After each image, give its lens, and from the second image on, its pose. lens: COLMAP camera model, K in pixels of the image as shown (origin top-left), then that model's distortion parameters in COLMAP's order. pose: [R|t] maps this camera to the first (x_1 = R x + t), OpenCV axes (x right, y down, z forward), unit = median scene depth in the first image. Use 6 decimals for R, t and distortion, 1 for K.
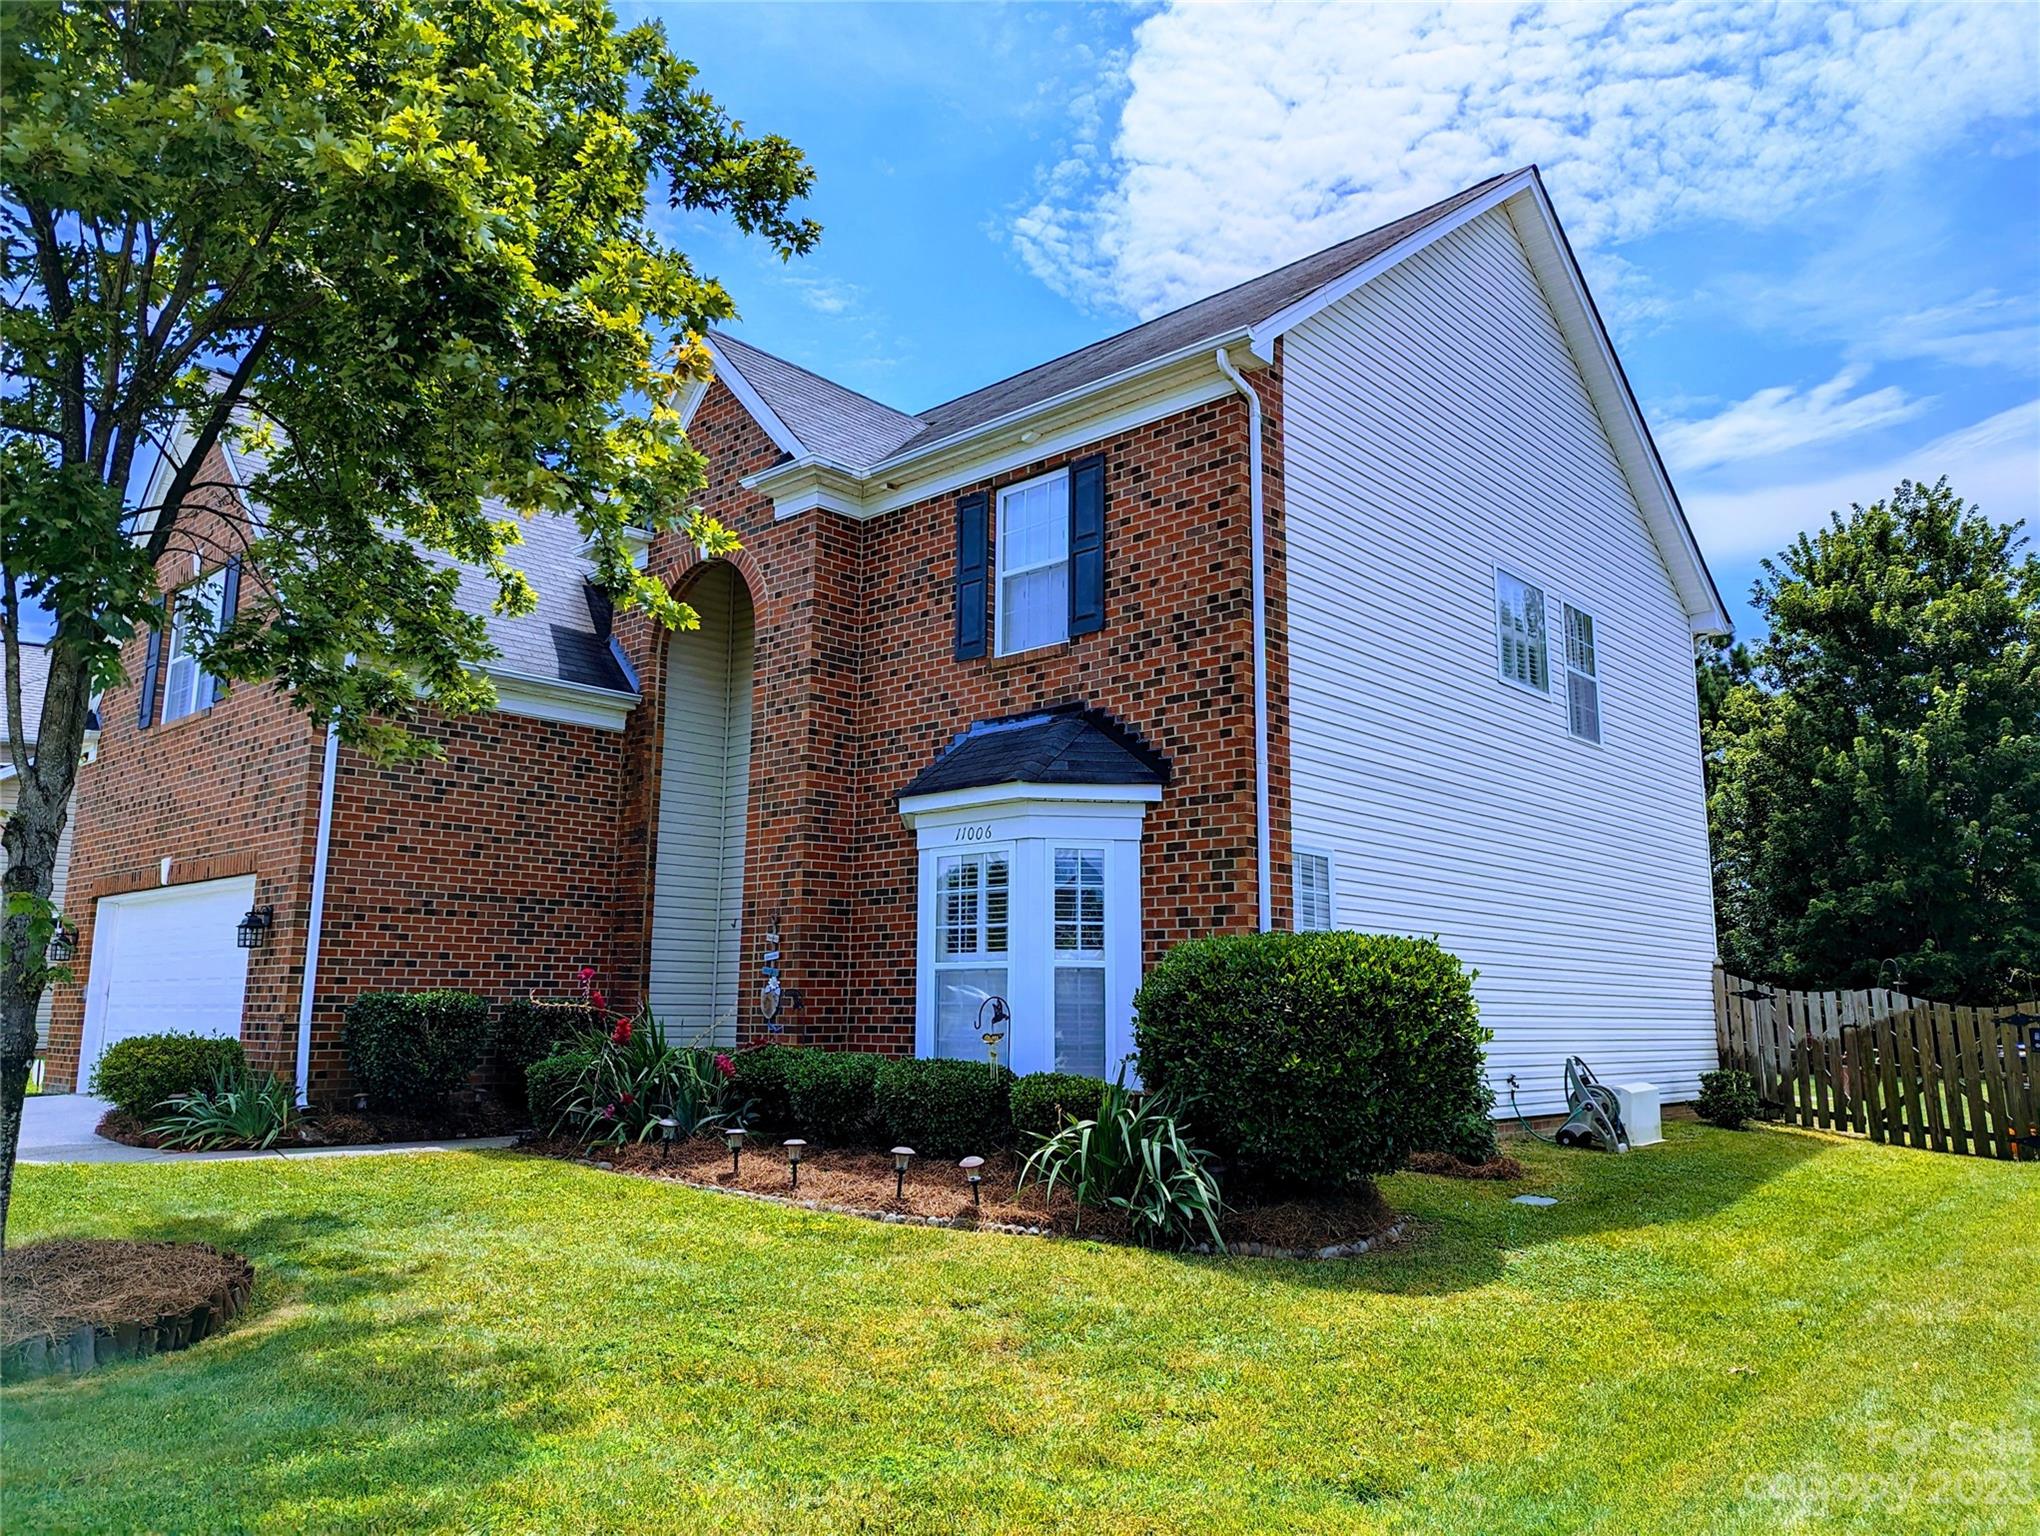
lens RADIAL K [[1437.6, 0, 1039.8], [0, 1437.6, 761.5], [0, 0, 1]] dist [0.041568, 0.000042]
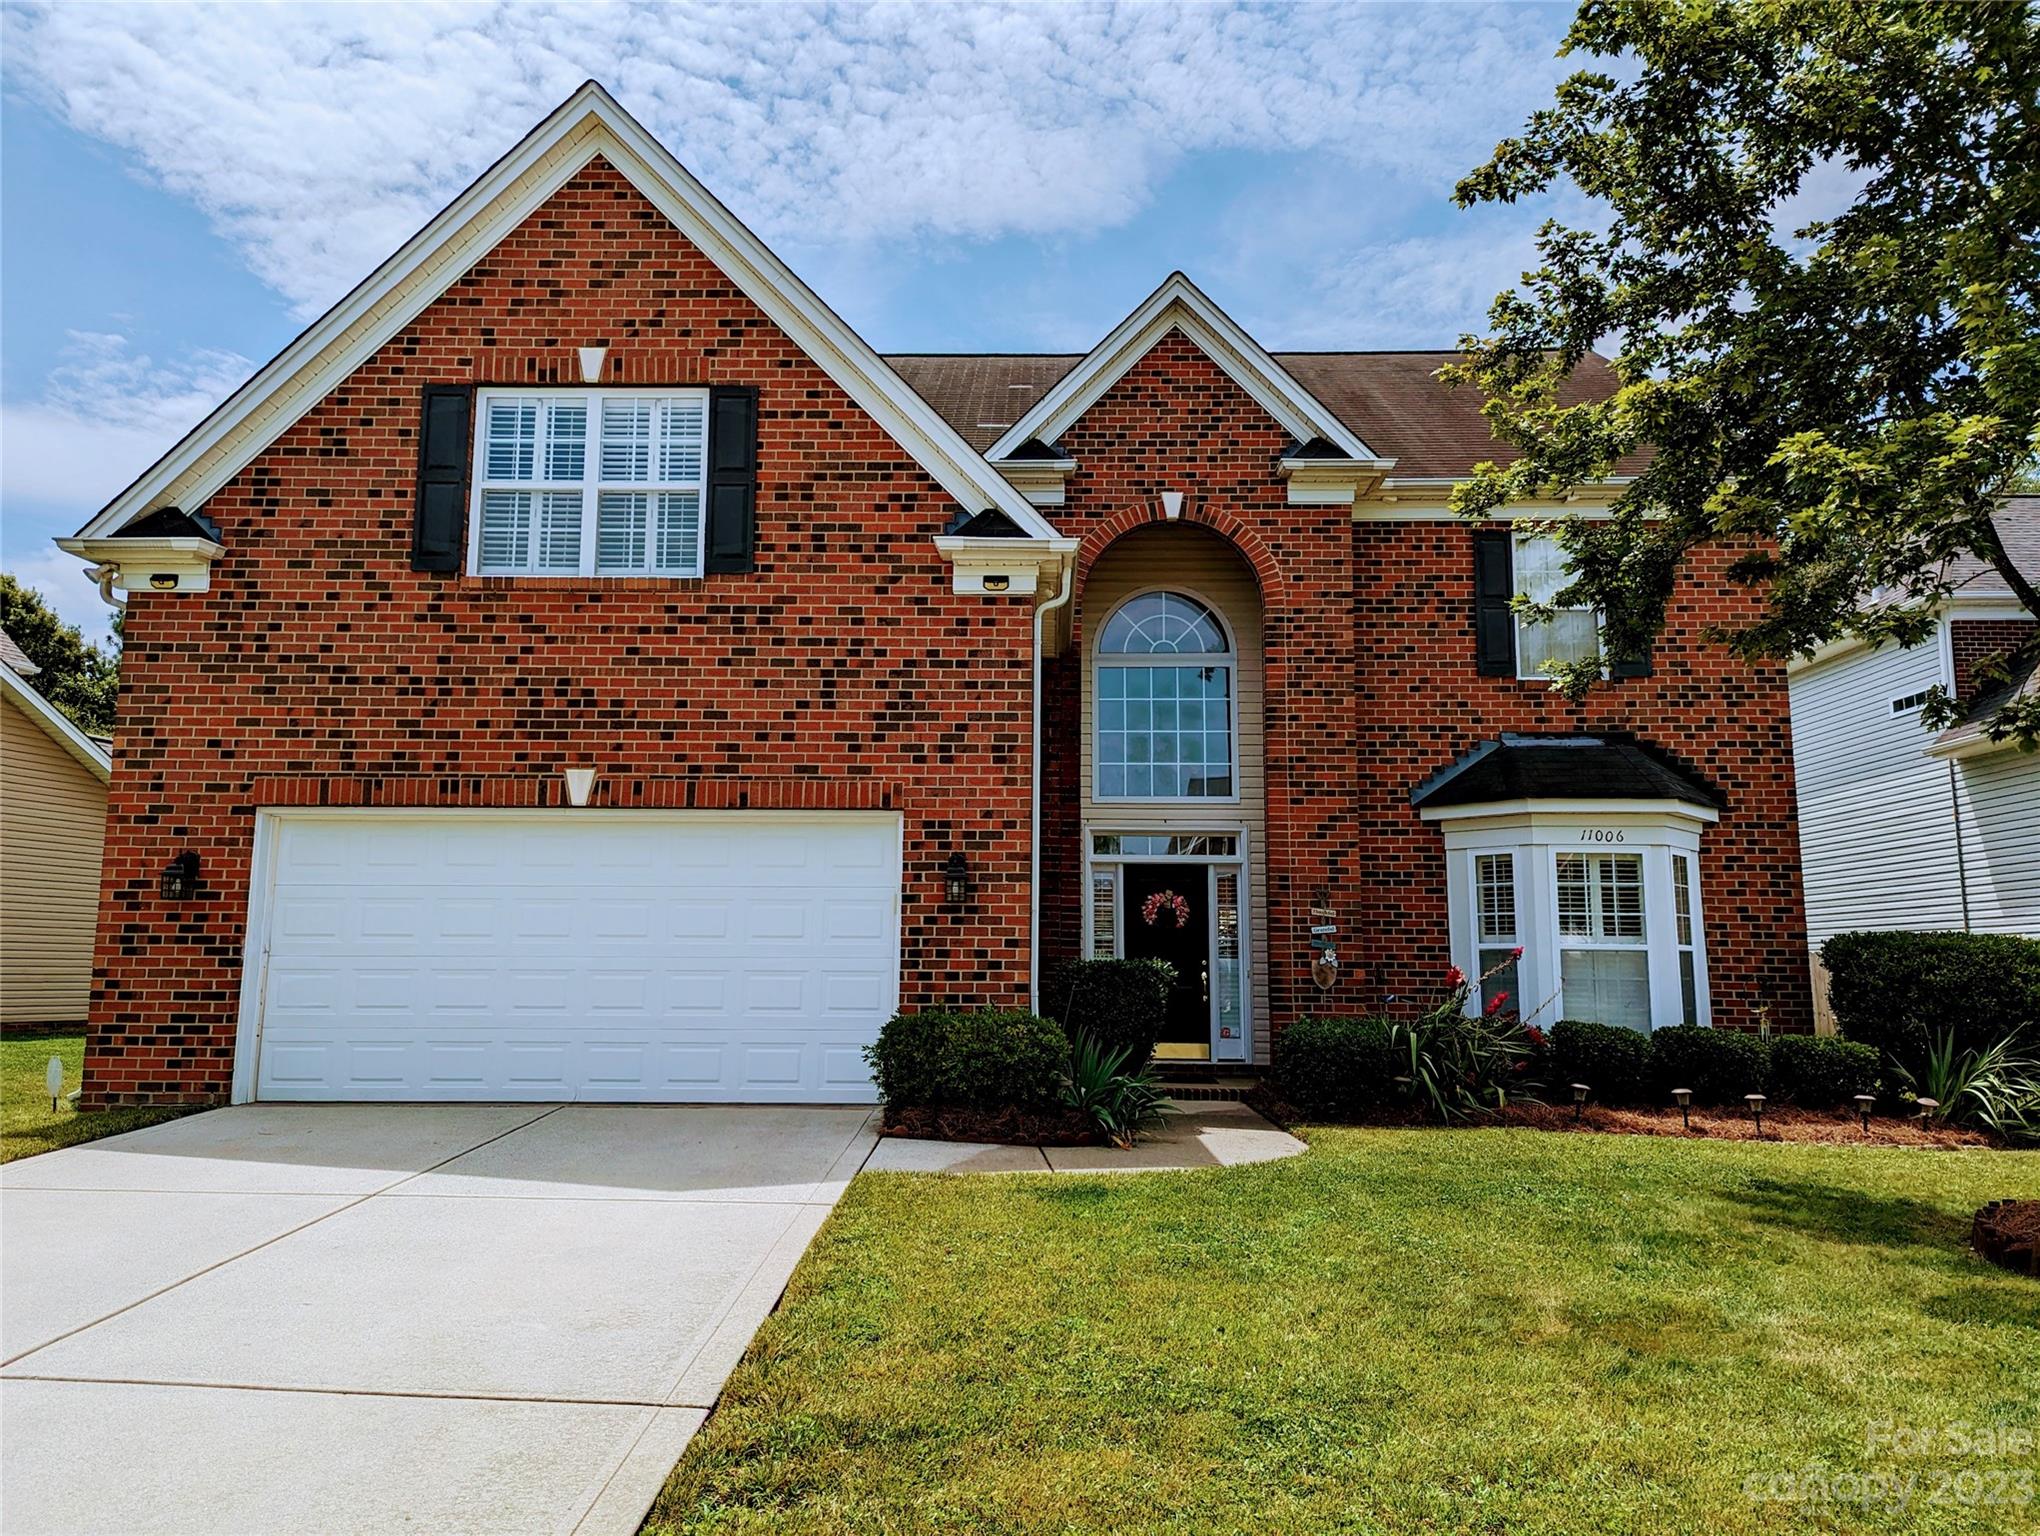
lens RADIAL K [[1437.6, 0, 1041.7], [0, 1437.6, 778.2], [0, 0, 1]] dist [0.041568, 0.000042]
pose [[0.759047, 0.087552, 0.645121, -1.032932], [-0.116564, 0.993180, 0.002360, 0.047544], [-0.640515, -0.076989, 0.764076, 0.342467]]
